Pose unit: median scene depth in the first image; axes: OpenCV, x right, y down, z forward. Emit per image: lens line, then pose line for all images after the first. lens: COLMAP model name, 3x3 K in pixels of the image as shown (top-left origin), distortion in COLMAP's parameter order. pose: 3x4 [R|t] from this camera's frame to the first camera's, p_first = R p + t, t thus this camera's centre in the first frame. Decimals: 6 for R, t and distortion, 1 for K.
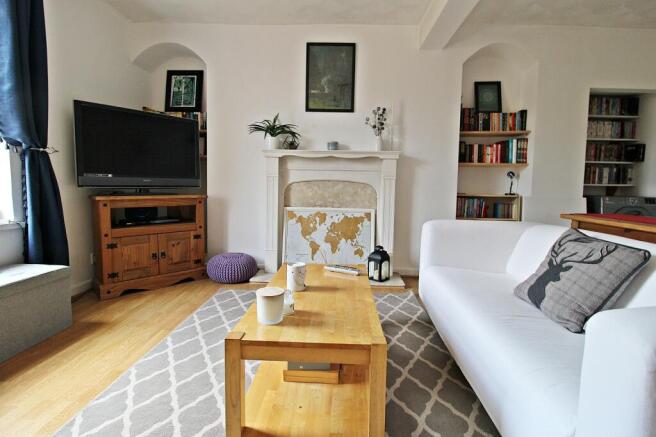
lens RADIAL K [[323.9, 0, 329.0], [0, 323.9, 210.0], [0, 0, 1]] dist [-0.001640, -0.012255]
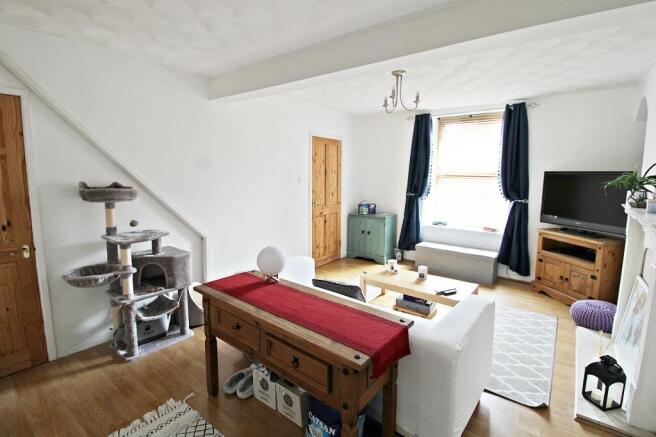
lens RADIAL K [[323.9, 0, 329.0], [0, 323.9, 210.0], [0, 0, 1]] dist [-0.001640, -0.012255]
pose [[-0.592691, 0.082260, -0.801218, 0.976956], [-0.076232, 0.984576, 0.157477, -0.245573], [0.801814, 0.154414, -0.577279, 0.833373]]
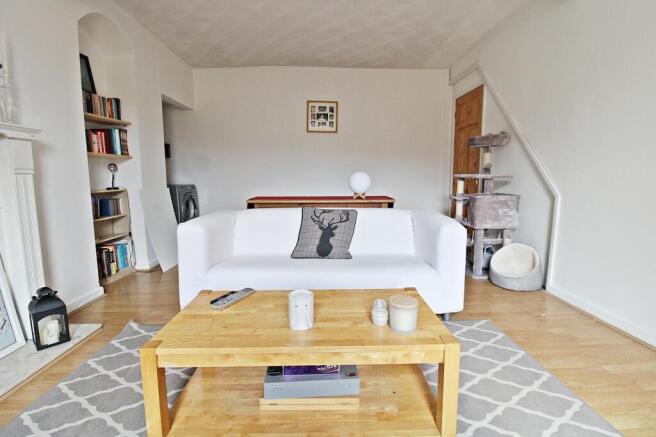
lens RADIAL K [[321.2, 0, 335.1], [0, 321.2, 207.8], [0, 0, 1]] dist [-0.001976, -0.000105]
pose [[-0.088325, -0.113629, 0.989589, -0.418523], [0.077119, 0.989710, 0.120526, -0.058620], [-0.993102, 0.086962, -0.078653, 0.477607]]
